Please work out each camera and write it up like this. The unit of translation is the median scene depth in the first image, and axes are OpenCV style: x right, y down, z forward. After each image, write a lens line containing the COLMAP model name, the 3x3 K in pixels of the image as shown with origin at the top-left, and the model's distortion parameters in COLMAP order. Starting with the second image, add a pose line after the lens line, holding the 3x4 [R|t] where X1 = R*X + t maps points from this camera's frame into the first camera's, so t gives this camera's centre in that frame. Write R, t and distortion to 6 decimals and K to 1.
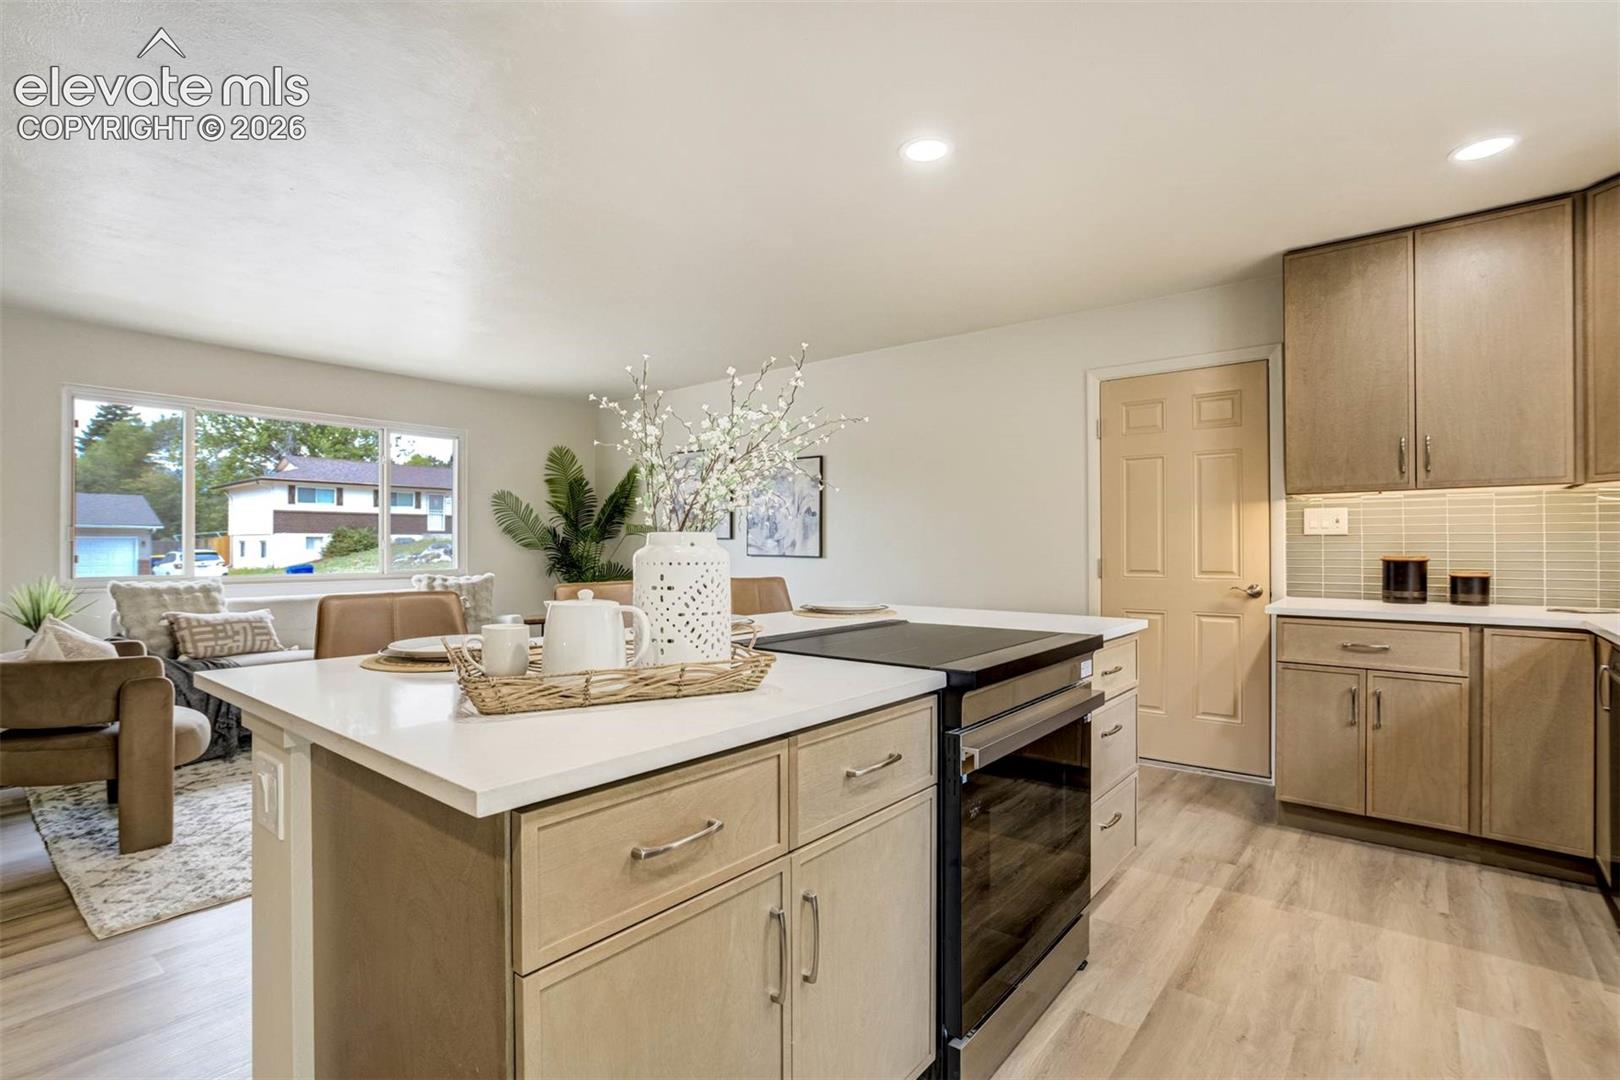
lens RADIAL K [[764.9, 0, 812.5], [0, 764.9, 548.3], [0, 0, 1]] dist [-0.040343, 0.012003]
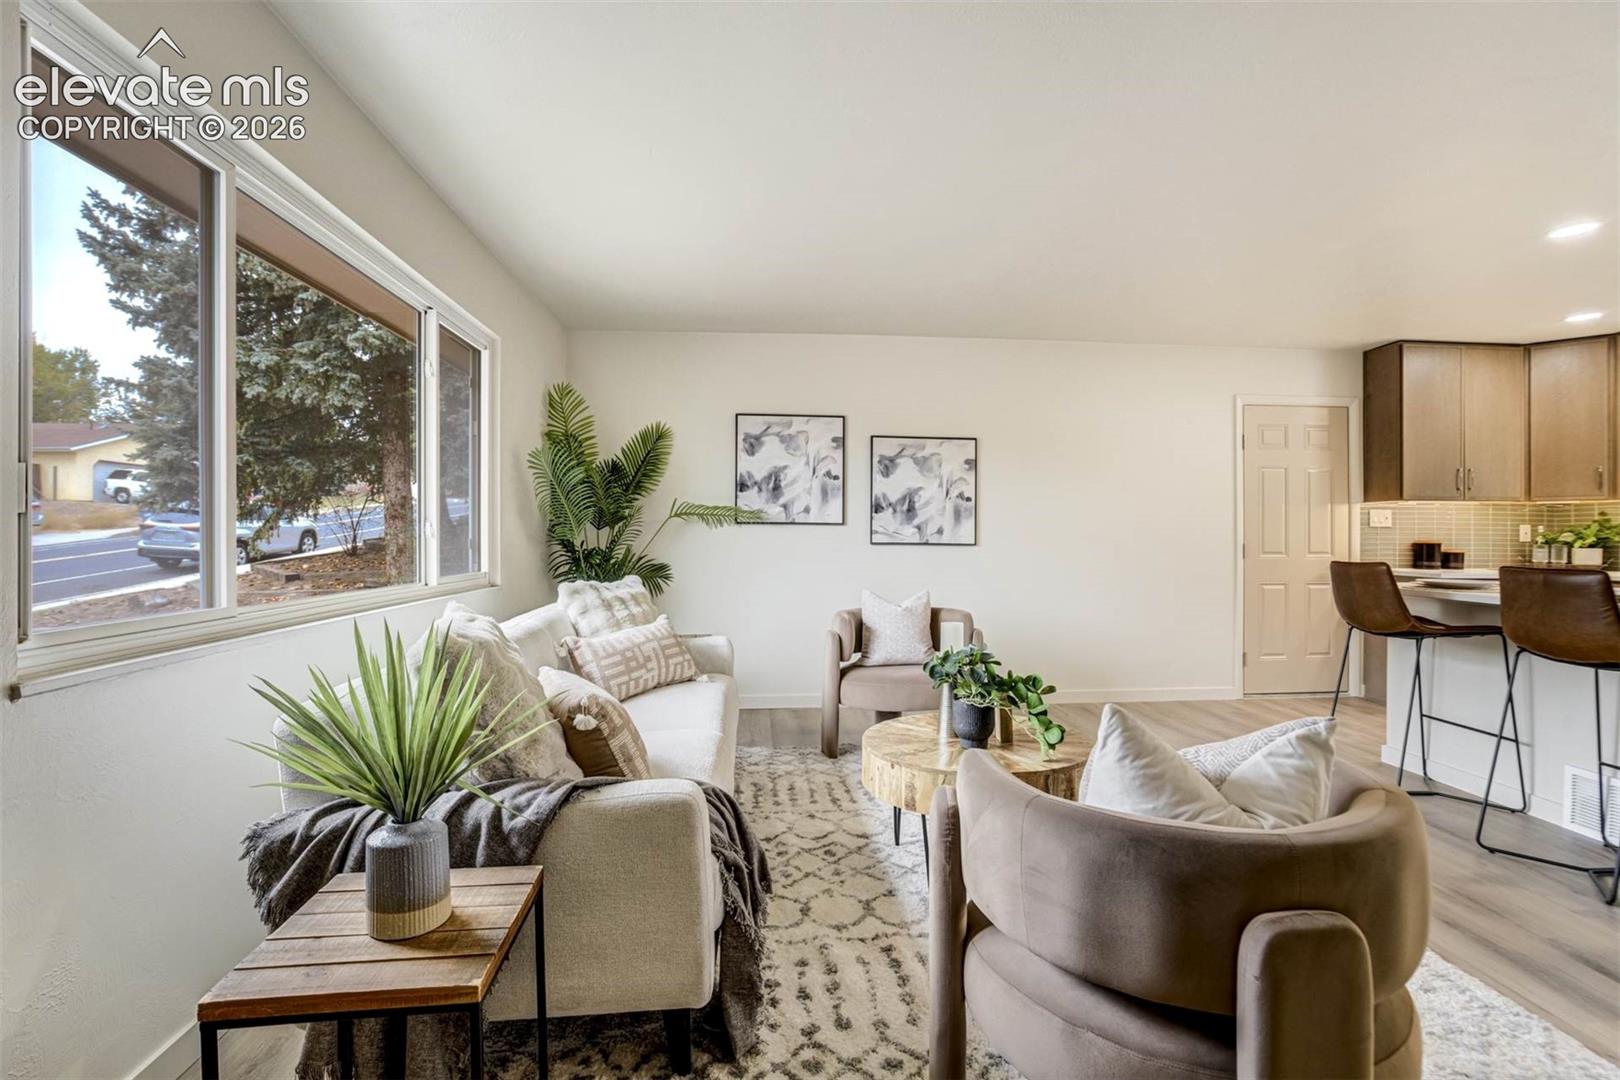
lens RADIAL K [[764.9, 0, 787.4], [0, 764.9, 542.3], [0, 0, 1]] dist [-0.040343, 0.012003]
pose [[0.724853, -0.002787, 0.688898, -1.438069], [-0.000182, 0.999991, 0.004237, 0.007534], [-0.688904, -0.003196, 0.724846, 0.831354]]
